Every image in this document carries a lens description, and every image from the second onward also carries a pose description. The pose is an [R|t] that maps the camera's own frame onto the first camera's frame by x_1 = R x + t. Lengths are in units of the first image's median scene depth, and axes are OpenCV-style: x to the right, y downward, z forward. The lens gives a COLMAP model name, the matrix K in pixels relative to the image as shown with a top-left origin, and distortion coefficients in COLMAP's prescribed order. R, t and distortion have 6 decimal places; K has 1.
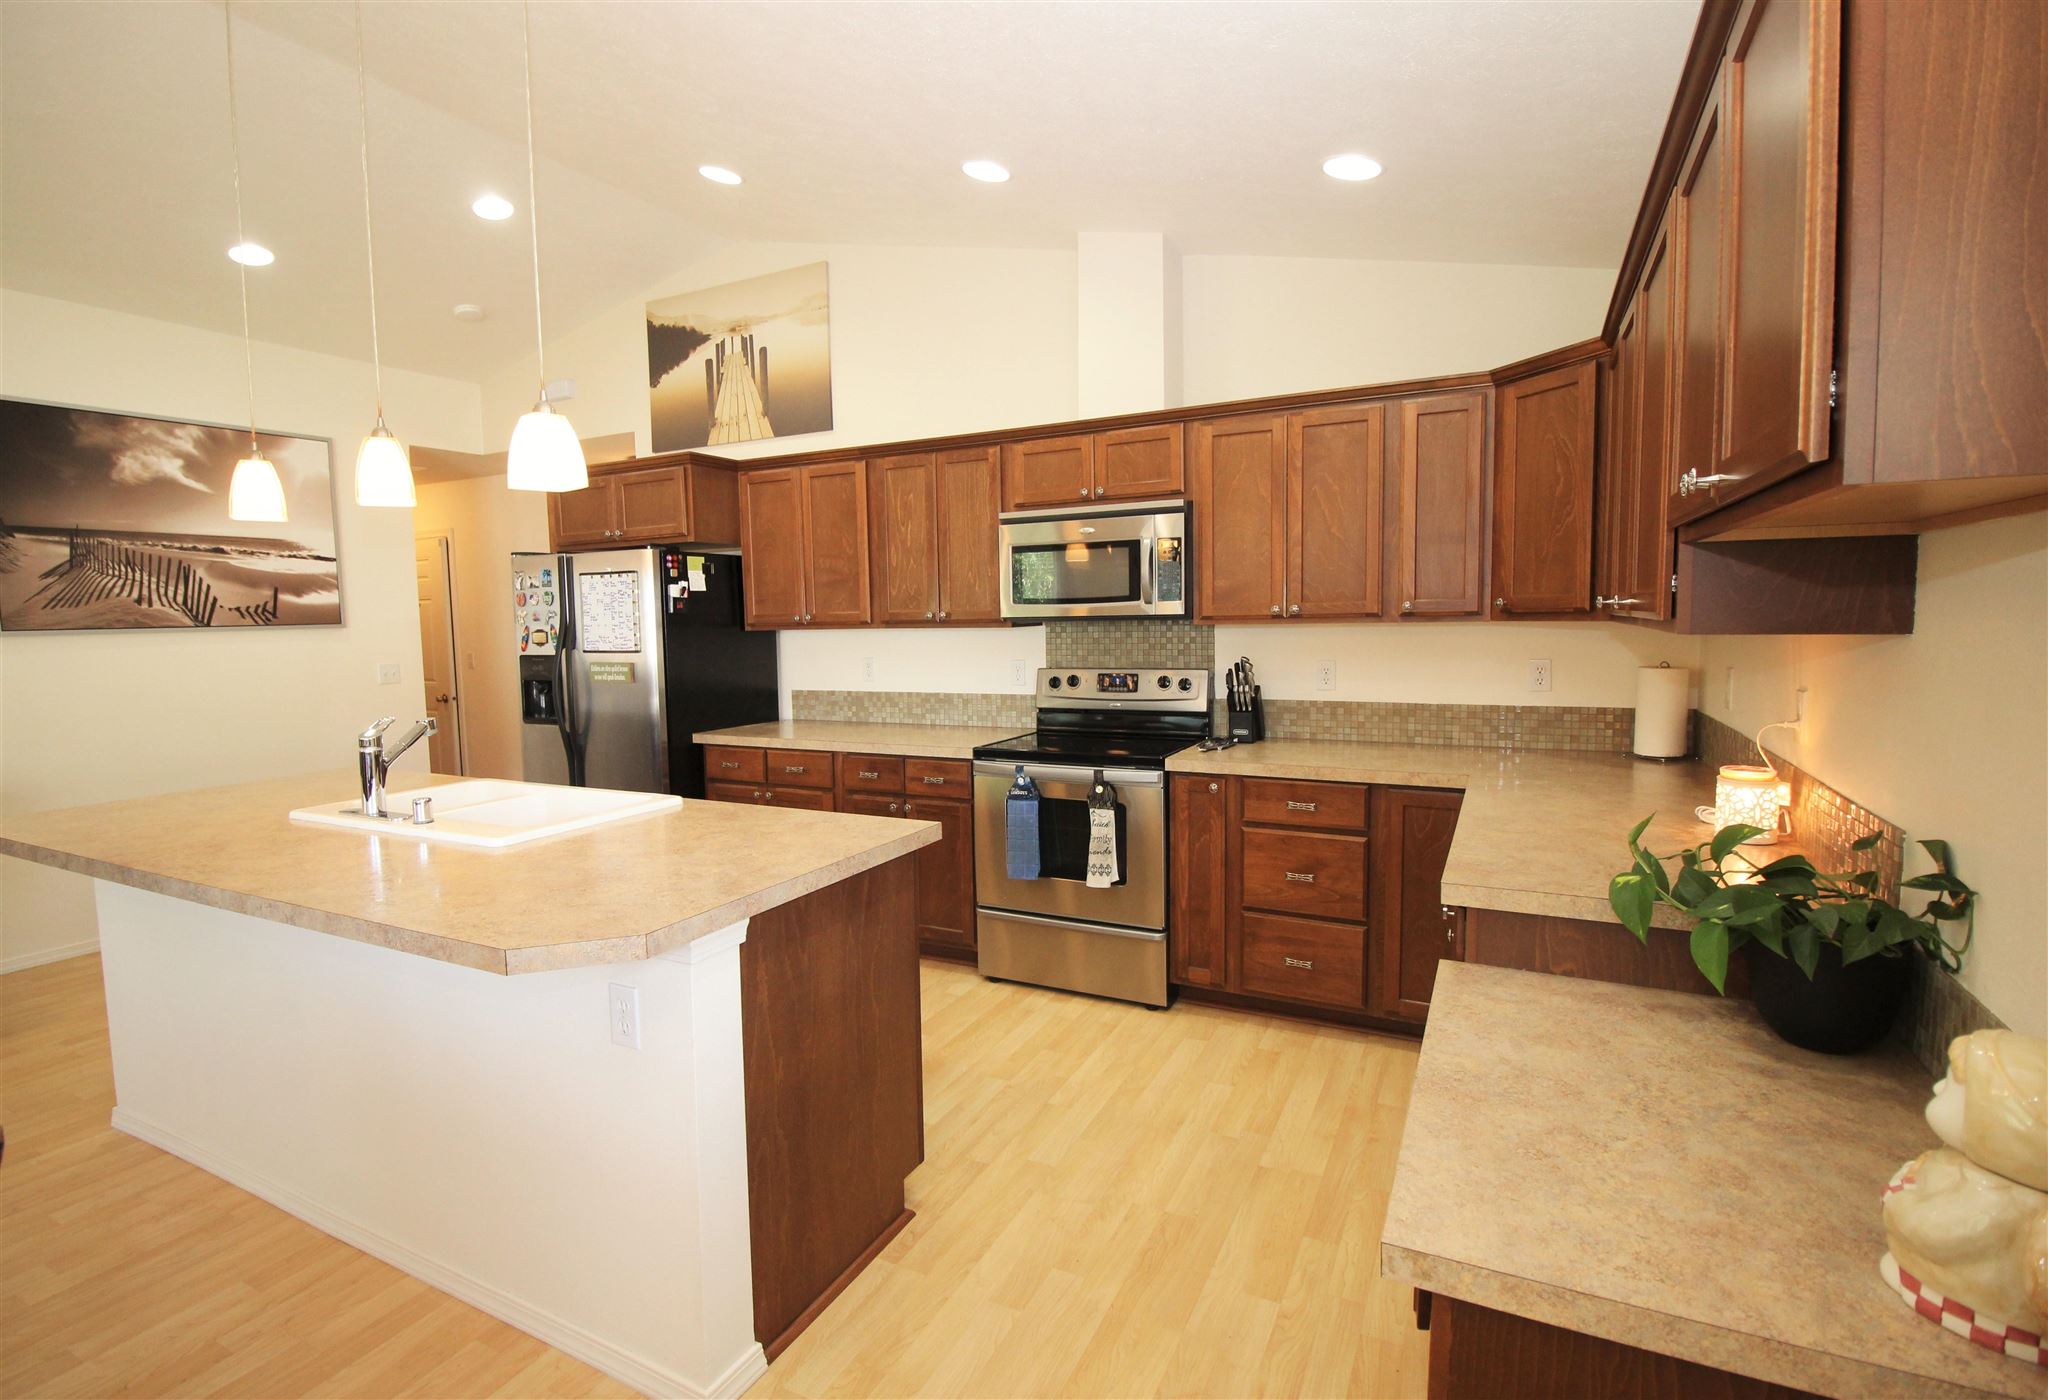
lens RADIAL K [[971.3, 0, 998.2], [0, 971.3, 695.7], [0, 0, 1]] dist [-0.006148, -0.008443]
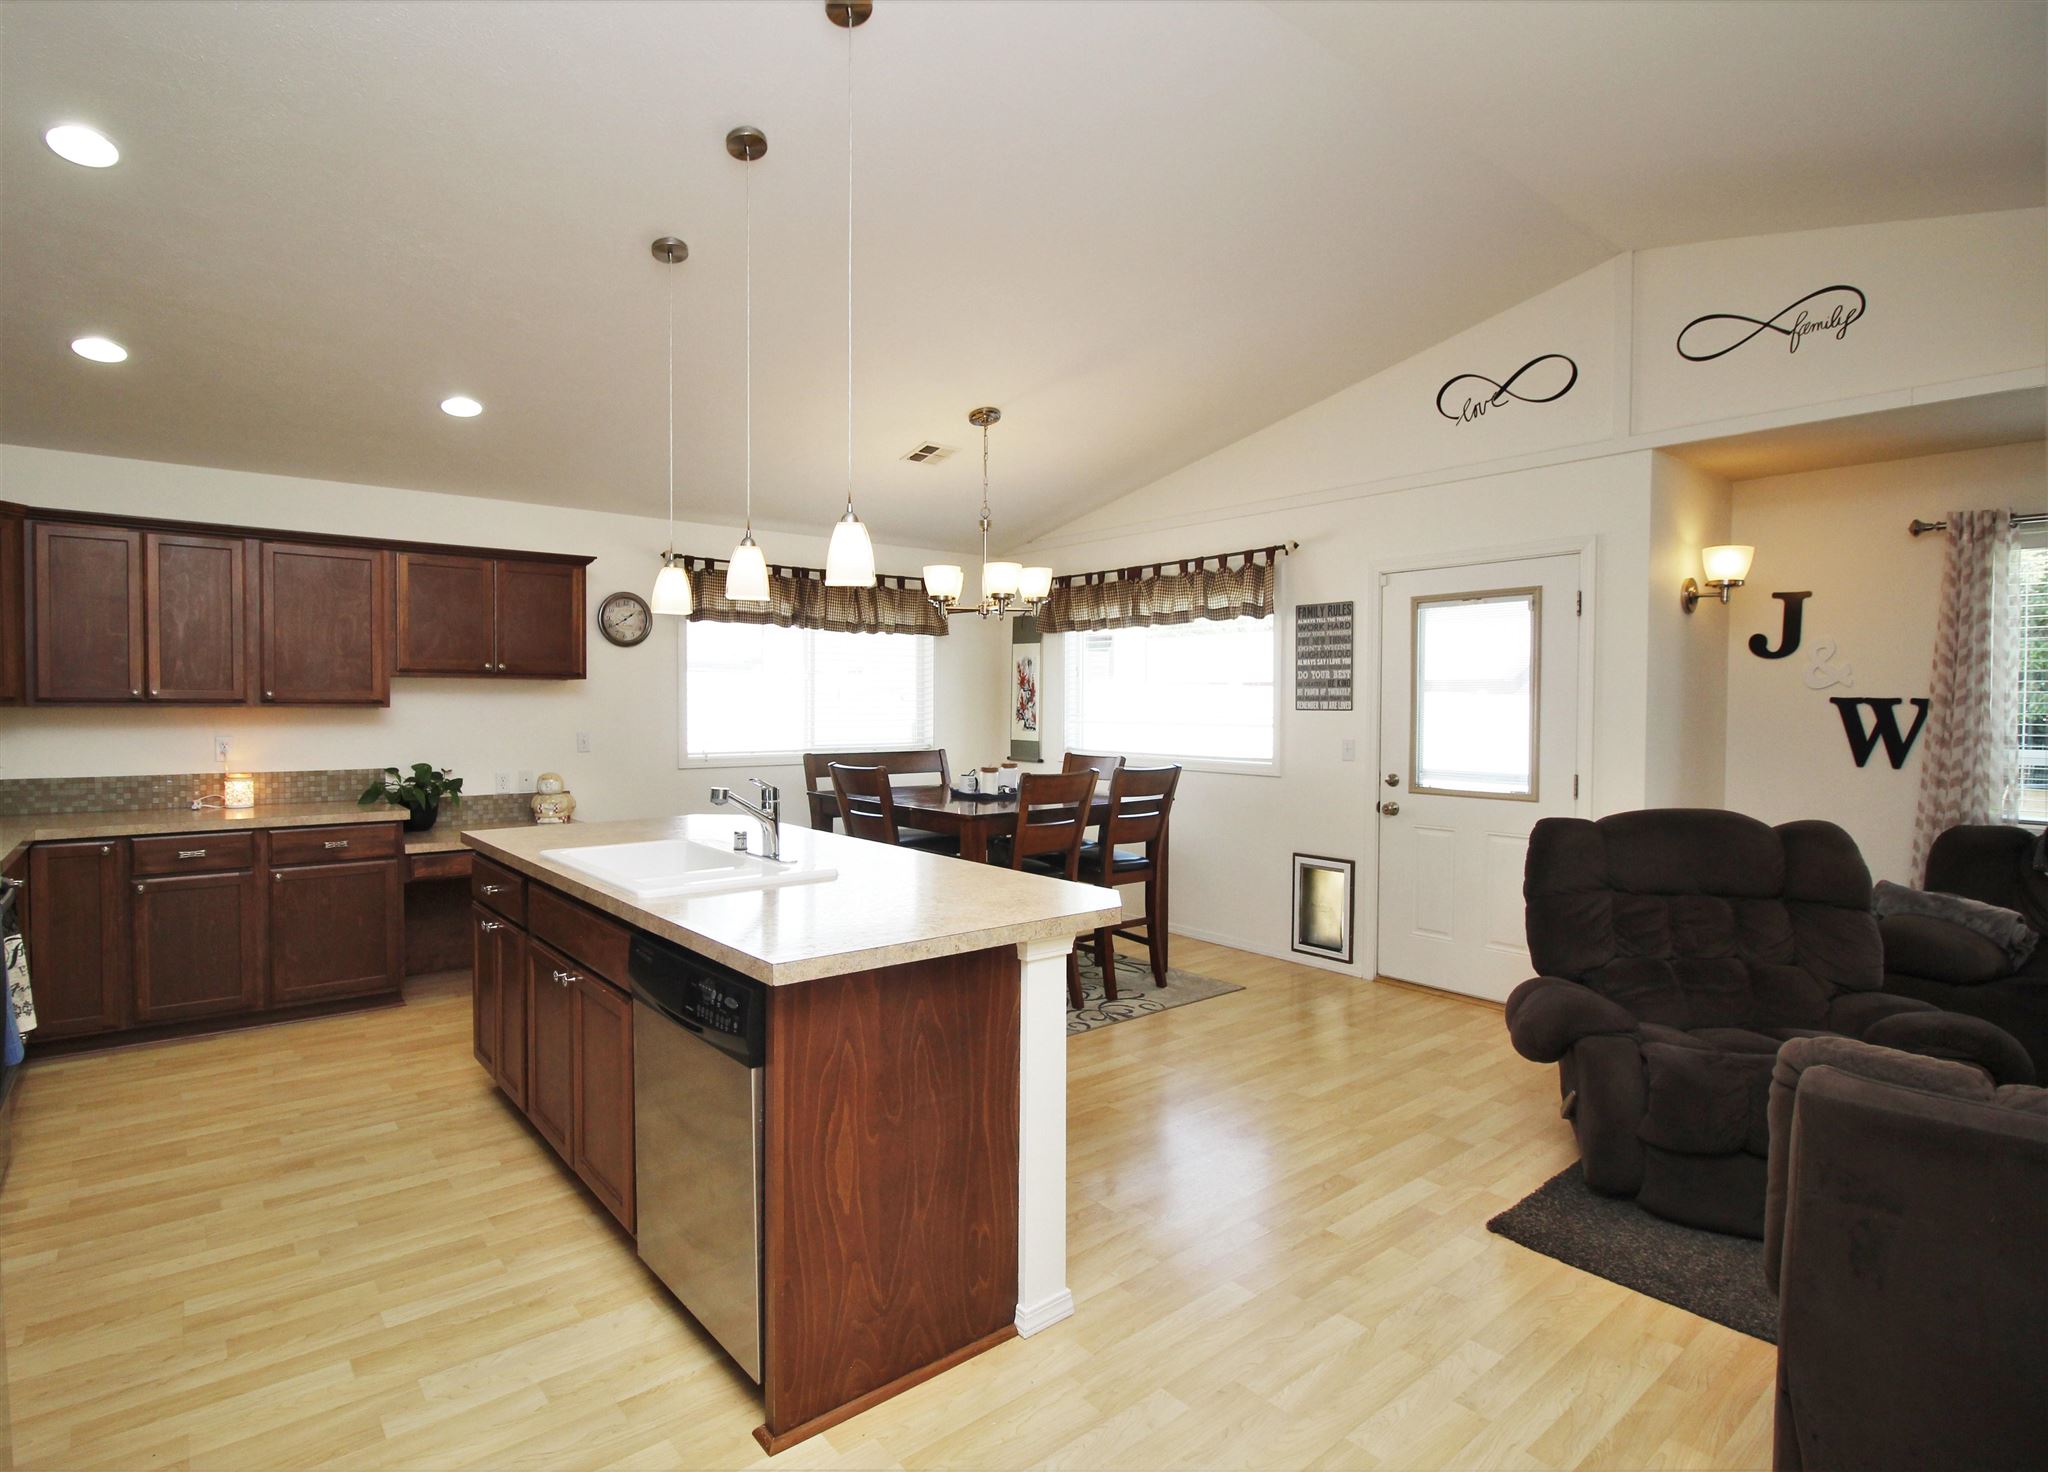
lens RADIAL K [[1020.9, 0, 953.7], [0, 1020.9, 727.3], [0, 0, 1]] dist [-0.006537, -0.004670]
pose [[-0.907131, 0.003955, 0.420830, -0.818311], [0.047173, 0.994610, 0.092338, -0.081313], [-0.418197, 0.103614, -0.902428, 1.202823]]
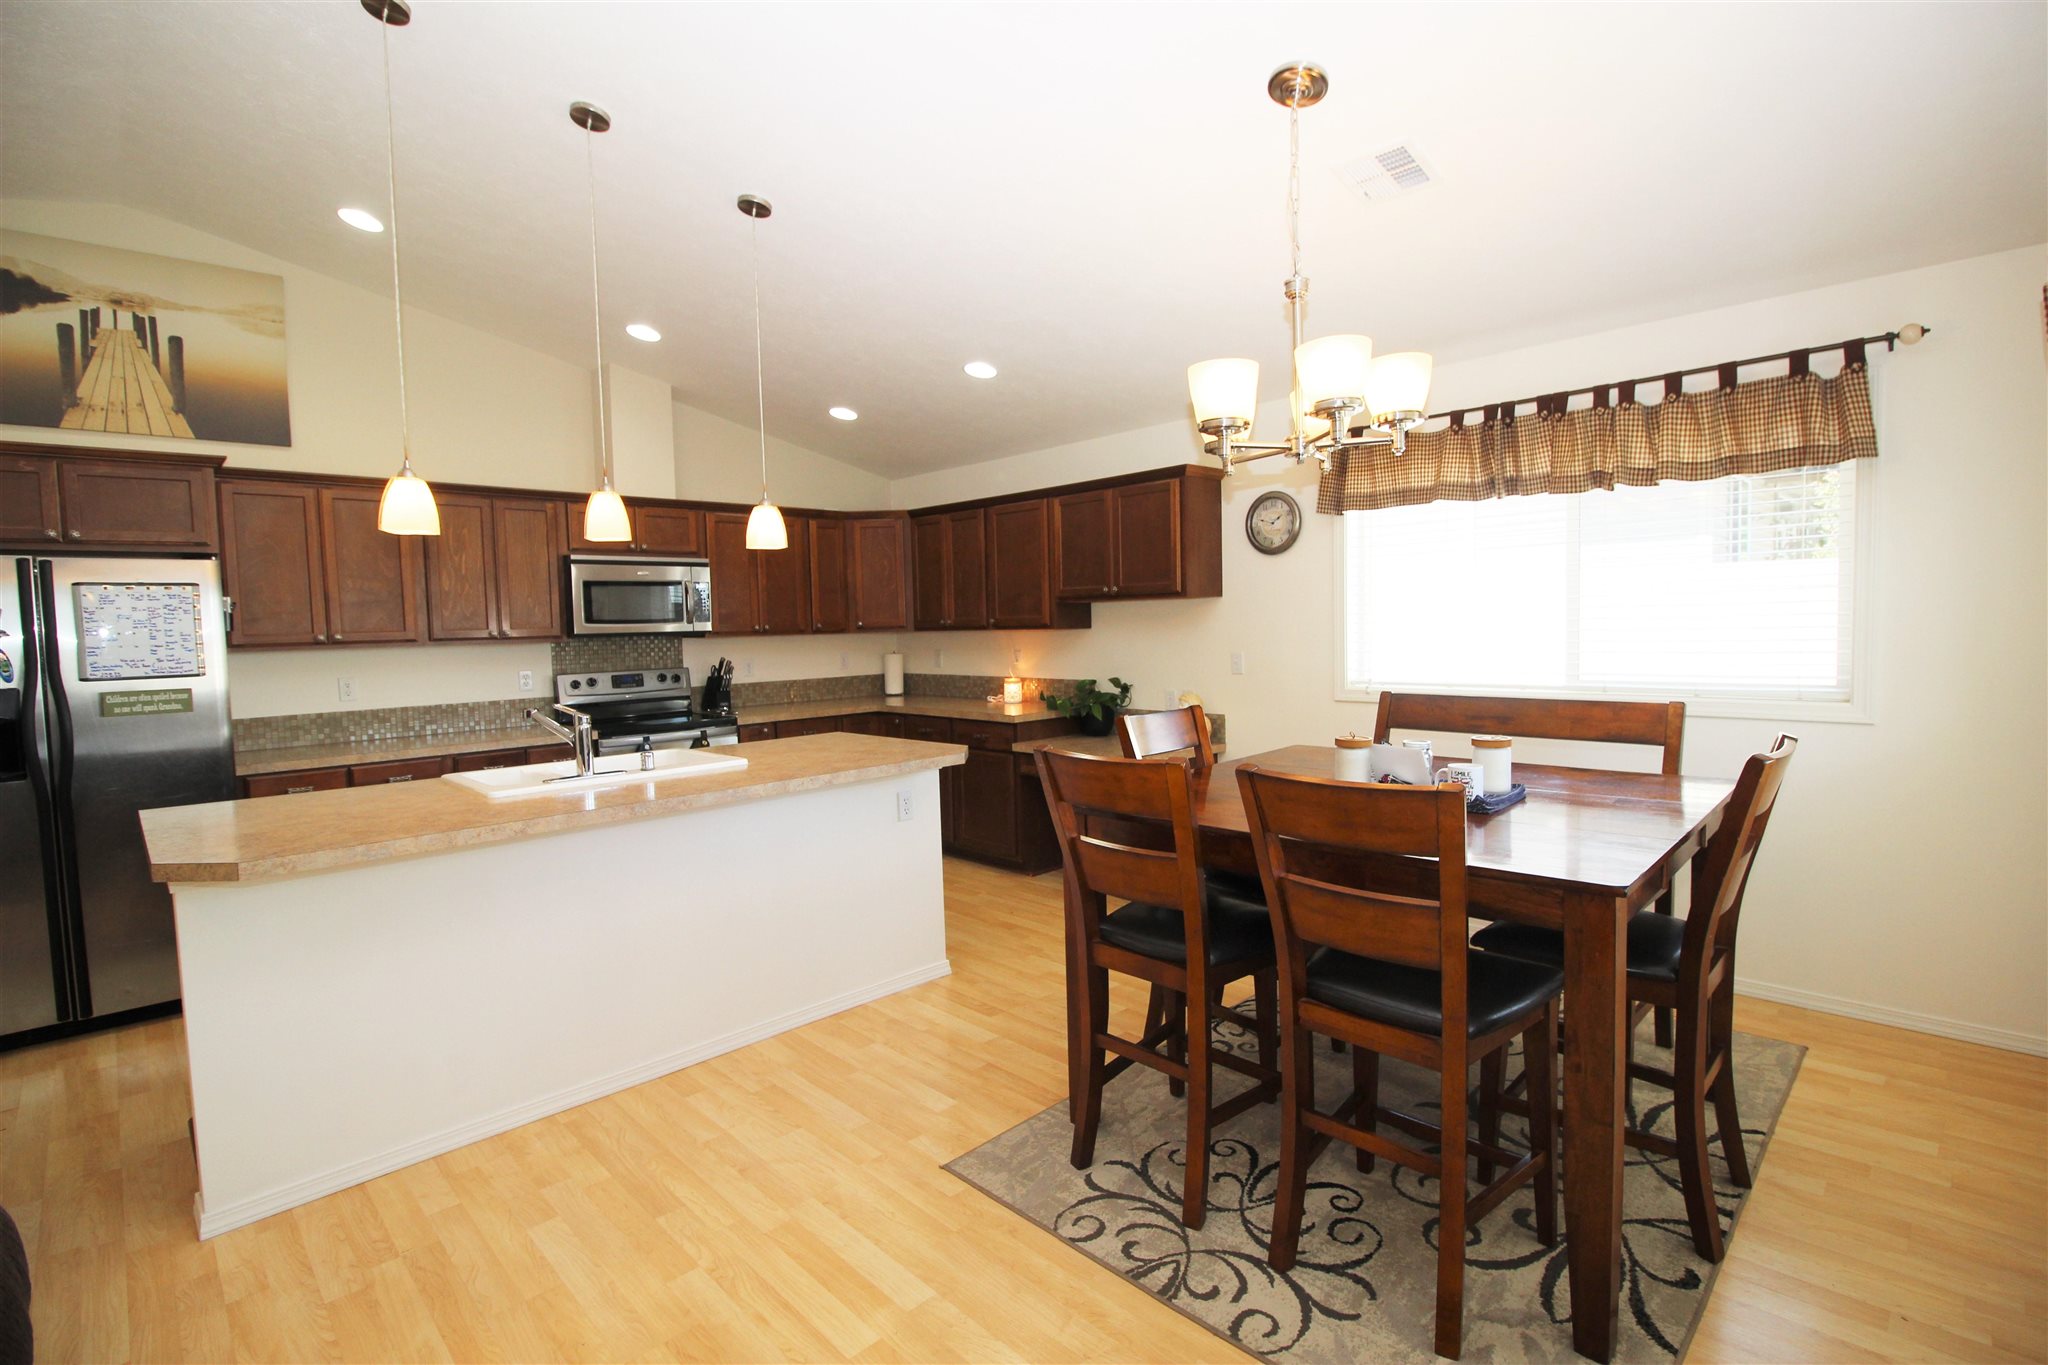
lens RADIAL K [[950.8, 0, 1041.6], [0, 950.8, 679.2], [0, 0, 1]] dist [-0.011409, -0.007021]
pose [[0.301906, -0.045846, 0.952235, -0.988371], [0.098510, 0.994996, 0.016672, 0.020044], [-0.948235, 0.088771, 0.304911, 0.019002]]
